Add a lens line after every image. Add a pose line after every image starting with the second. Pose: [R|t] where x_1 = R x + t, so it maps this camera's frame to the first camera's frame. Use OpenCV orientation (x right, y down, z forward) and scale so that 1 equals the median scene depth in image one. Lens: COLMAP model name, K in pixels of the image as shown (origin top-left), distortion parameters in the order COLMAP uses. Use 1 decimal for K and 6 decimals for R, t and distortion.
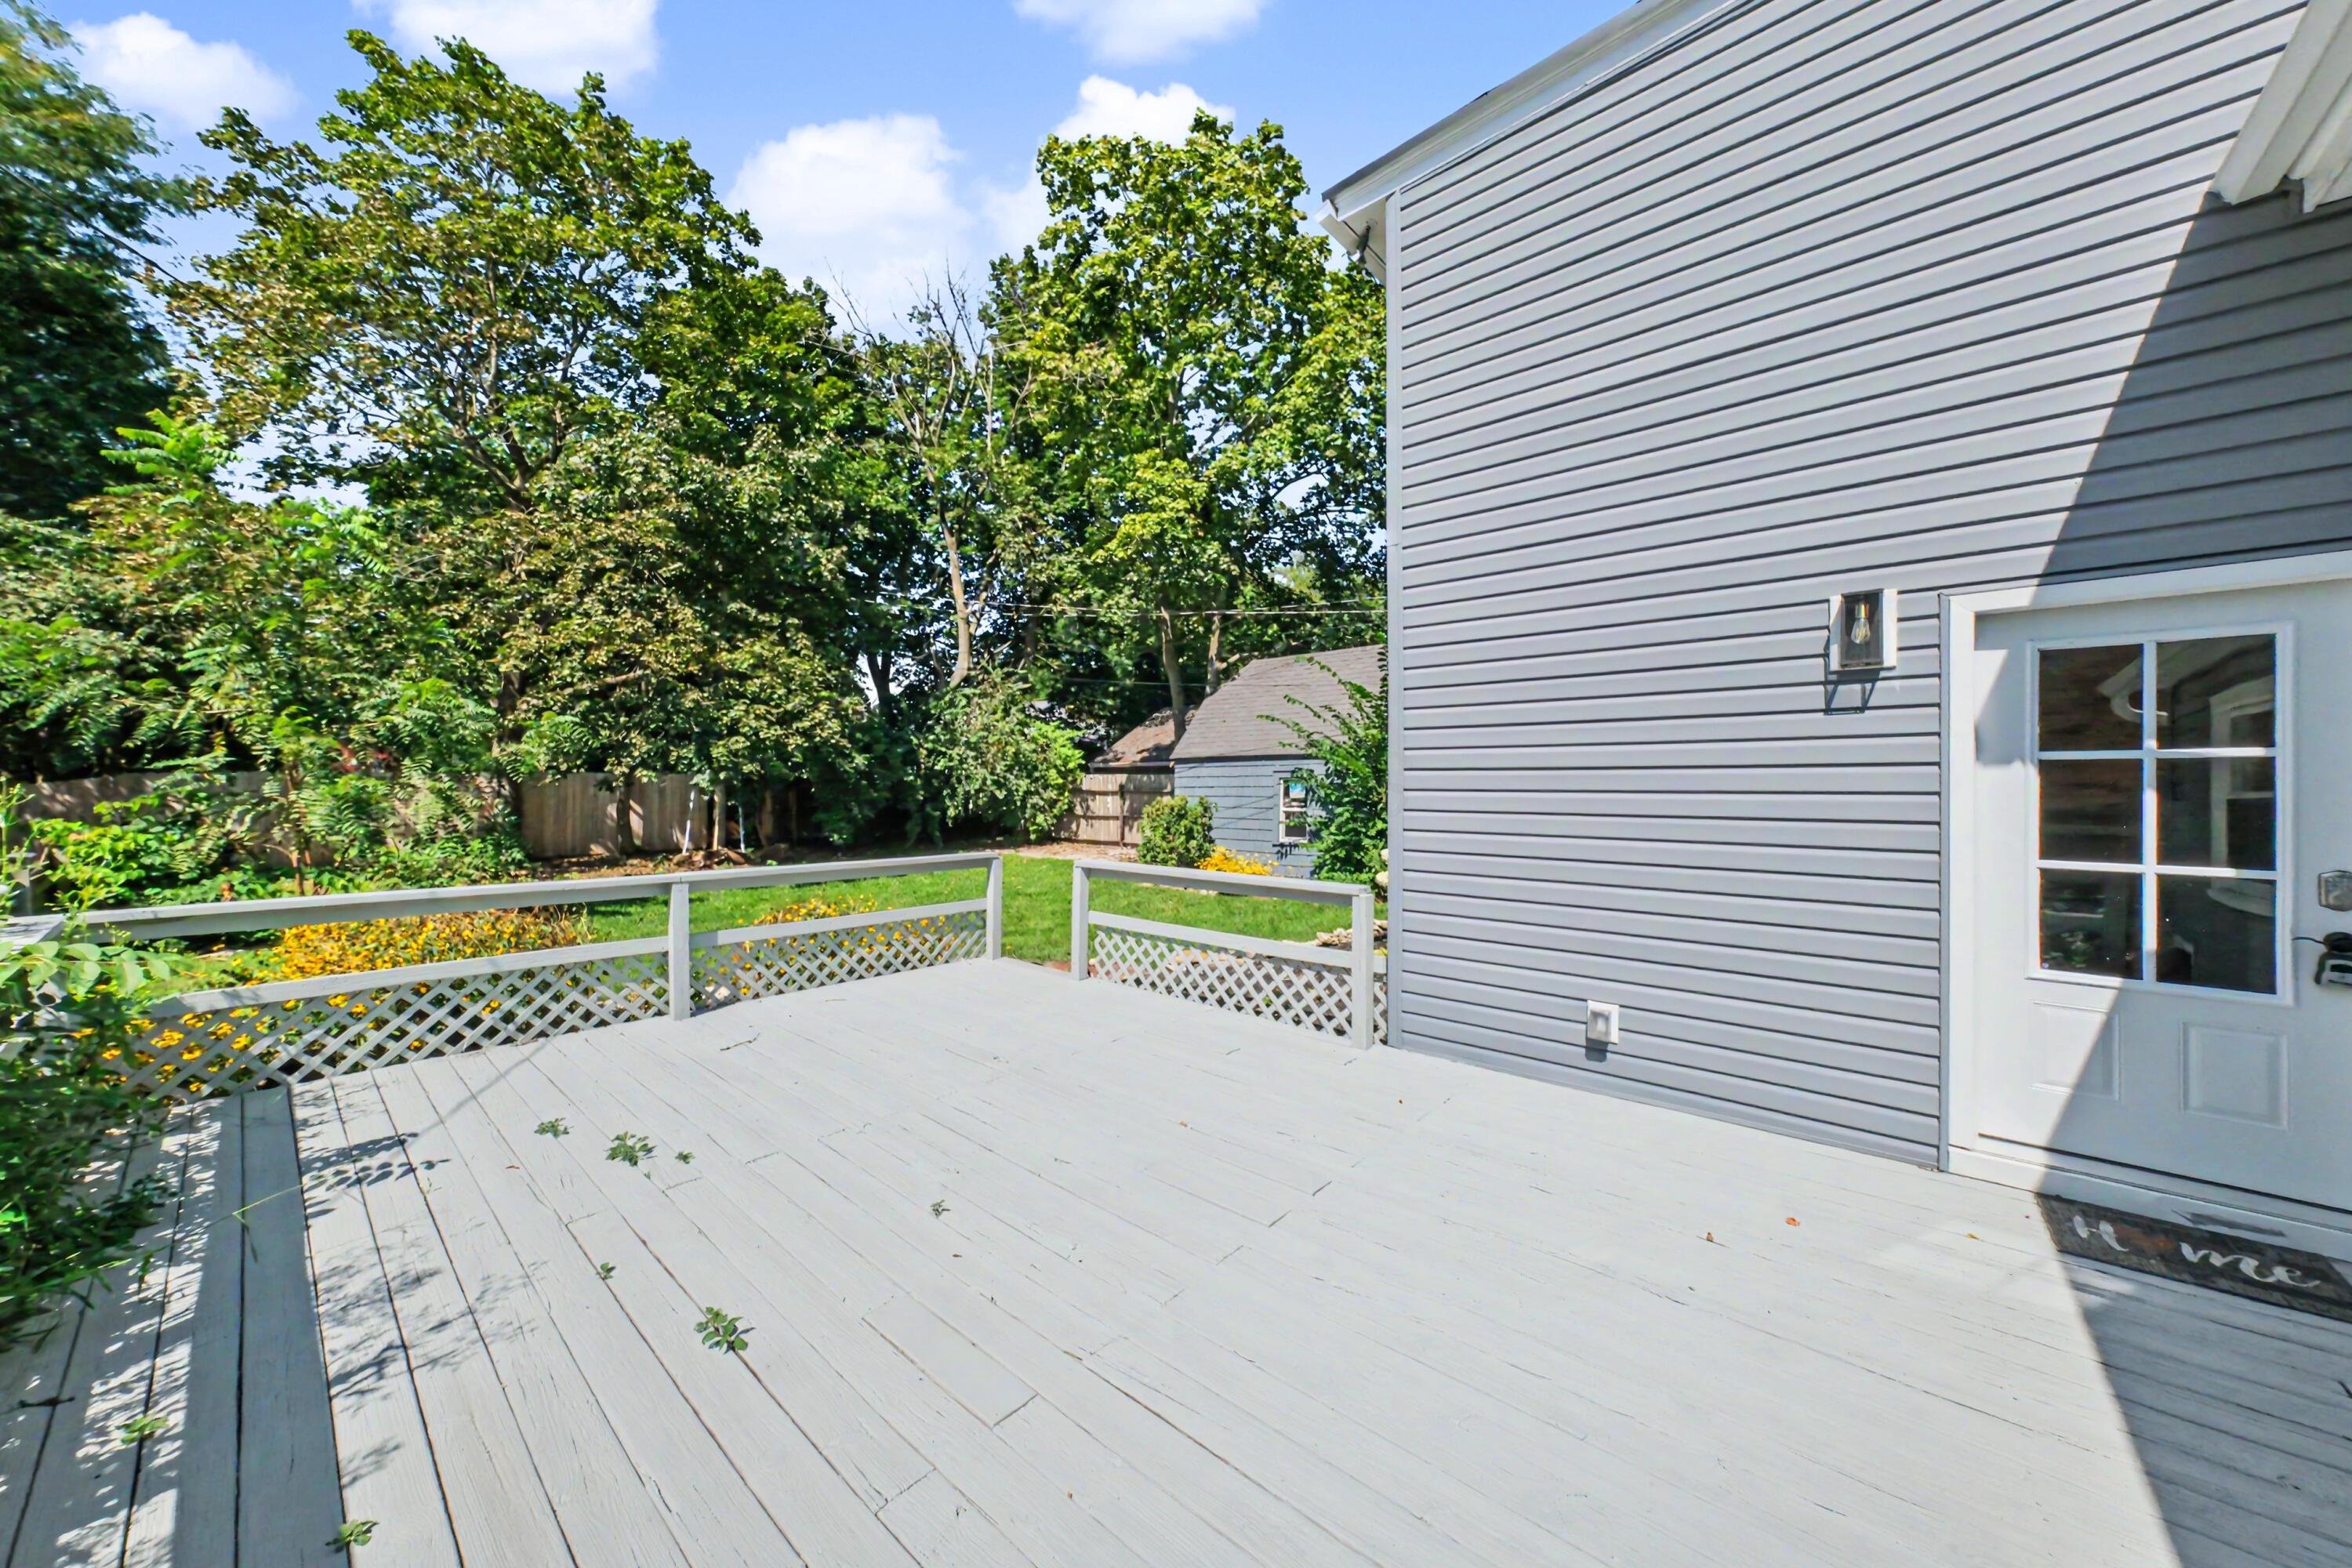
lens RADIAL K [[821.8, 0, 1167.7], [0, 821.8, 784.4], [0, 0, 1]] dist [0.004831, 0.000612]
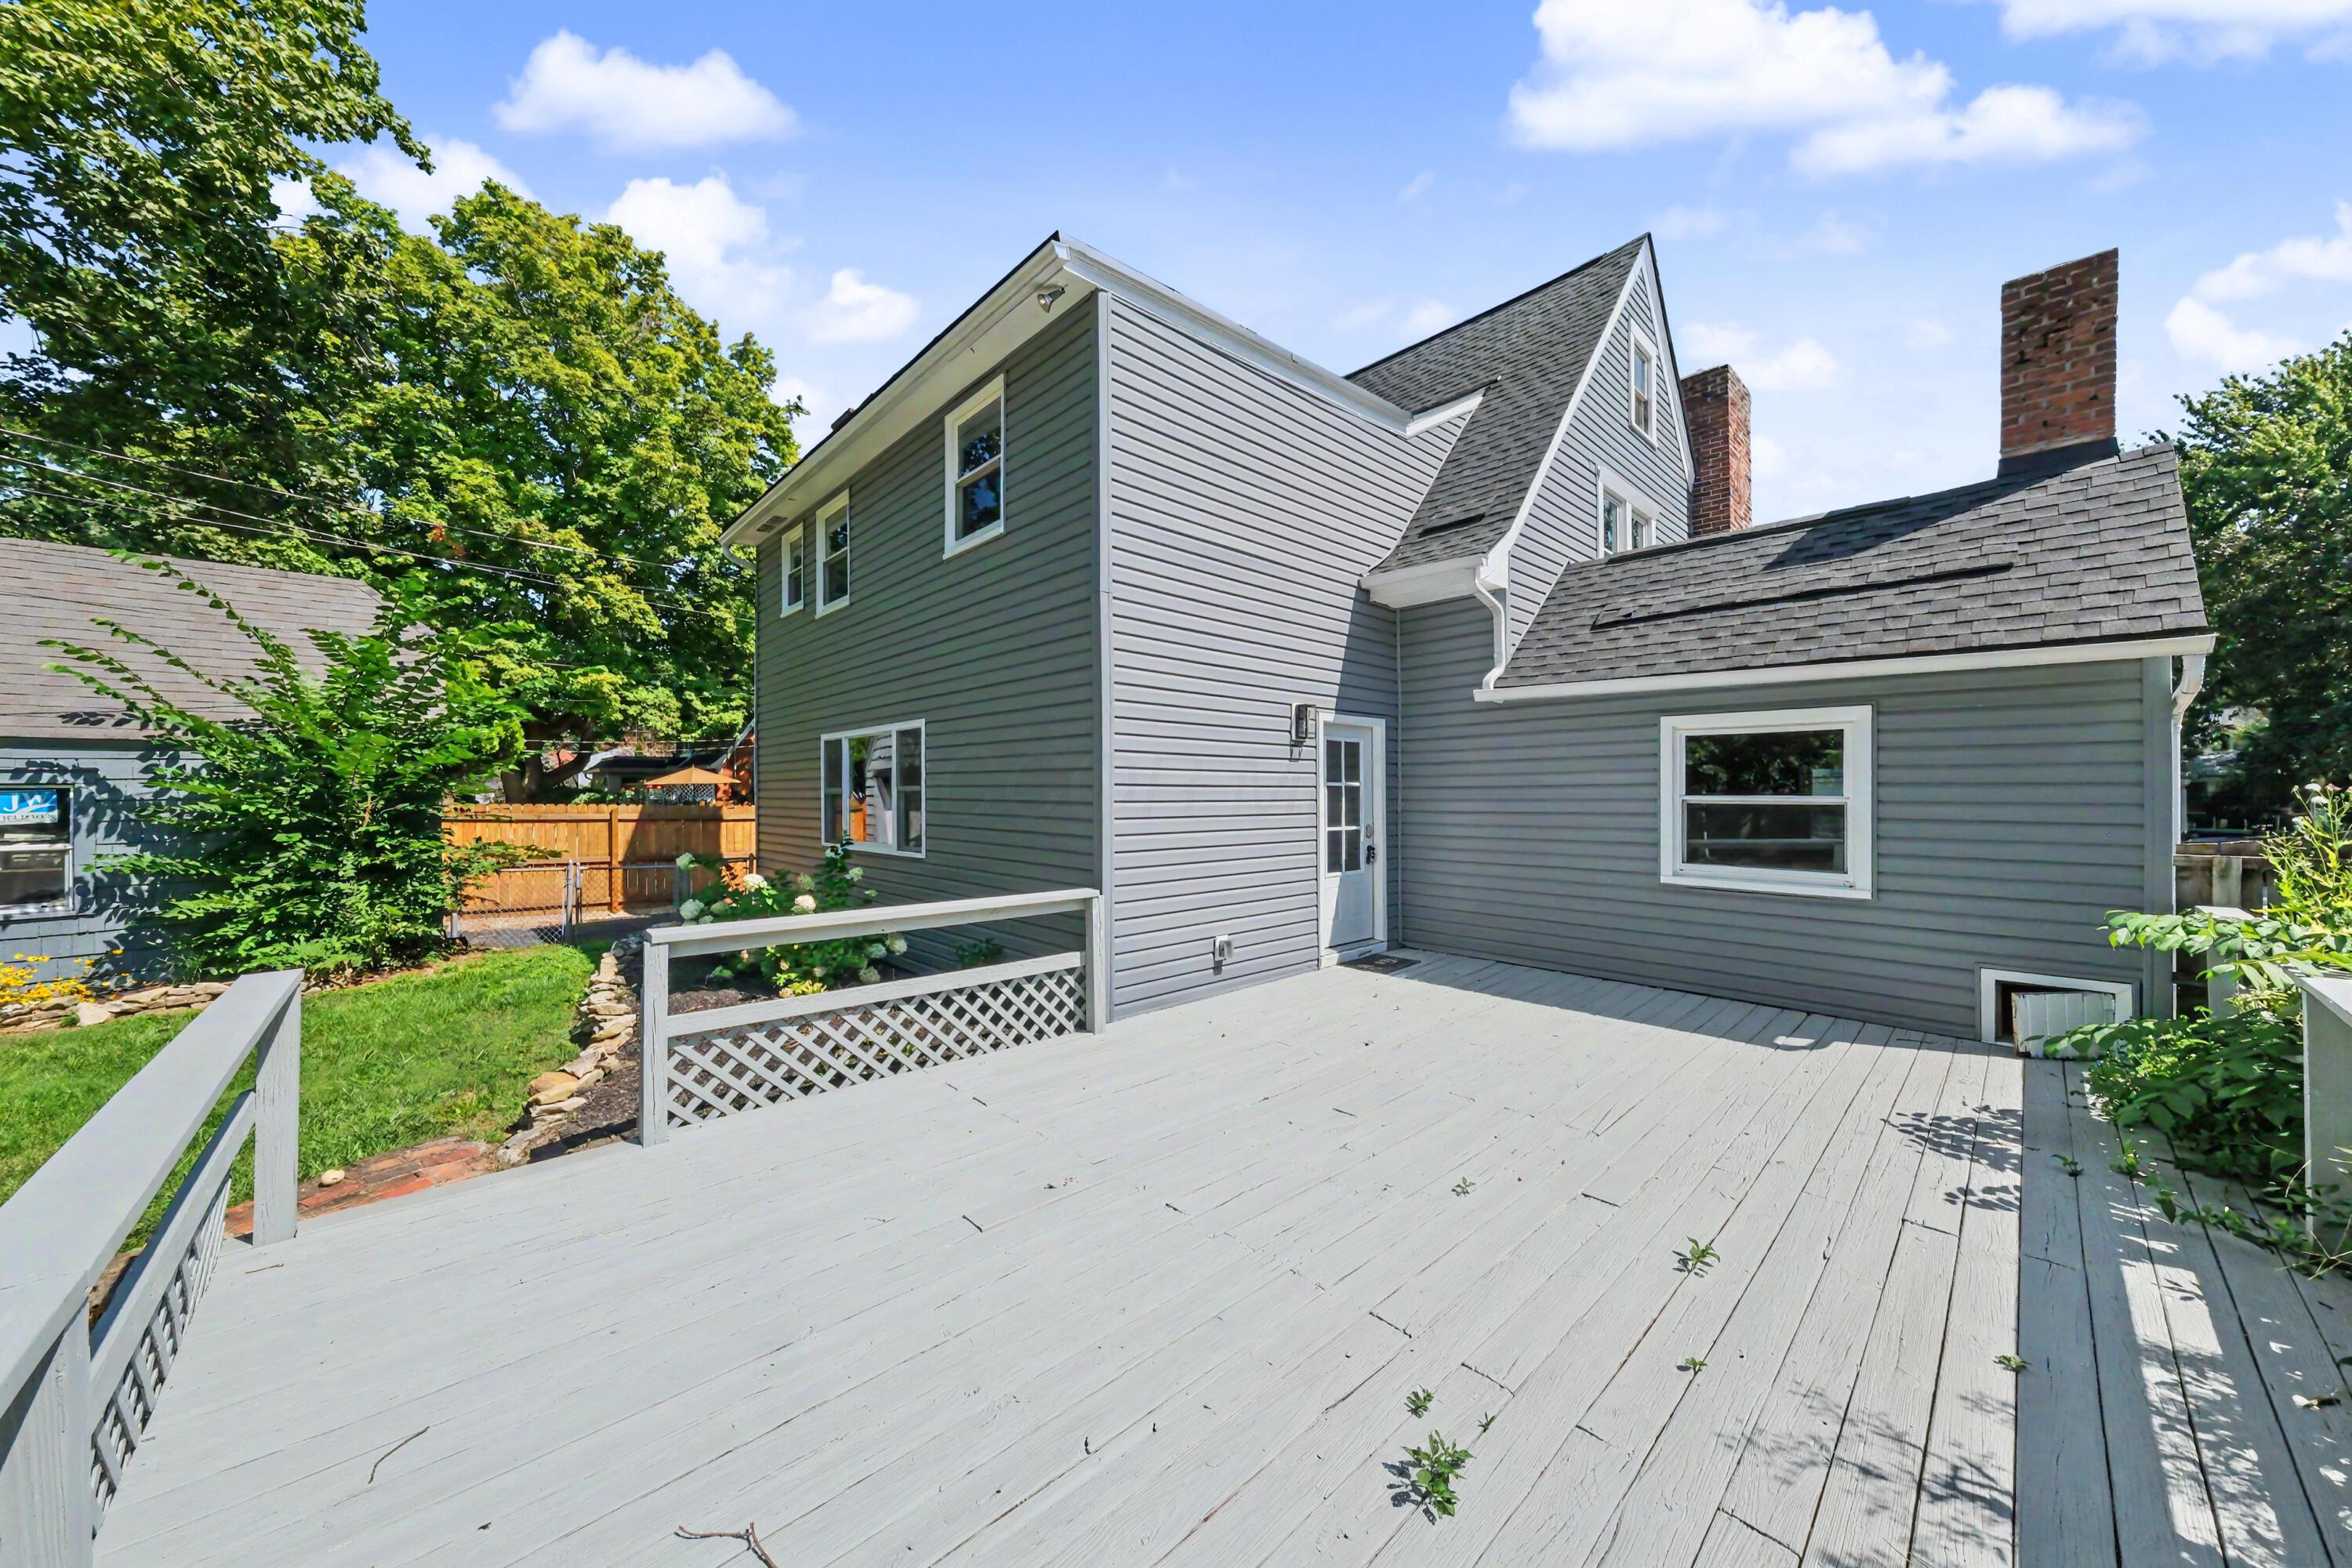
lens RADIAL K [[821.8, 0, 1166.8], [0, 821.8, 794.2], [0, 0, 1]] dist [0.004831, 0.000612]
pose [[0.082625, -0.002803, 0.996577, -1.398322], [-0.001032, 0.999995, 0.002898, -0.011336], [-0.996580, -0.001268, 0.082622, 1.300089]]
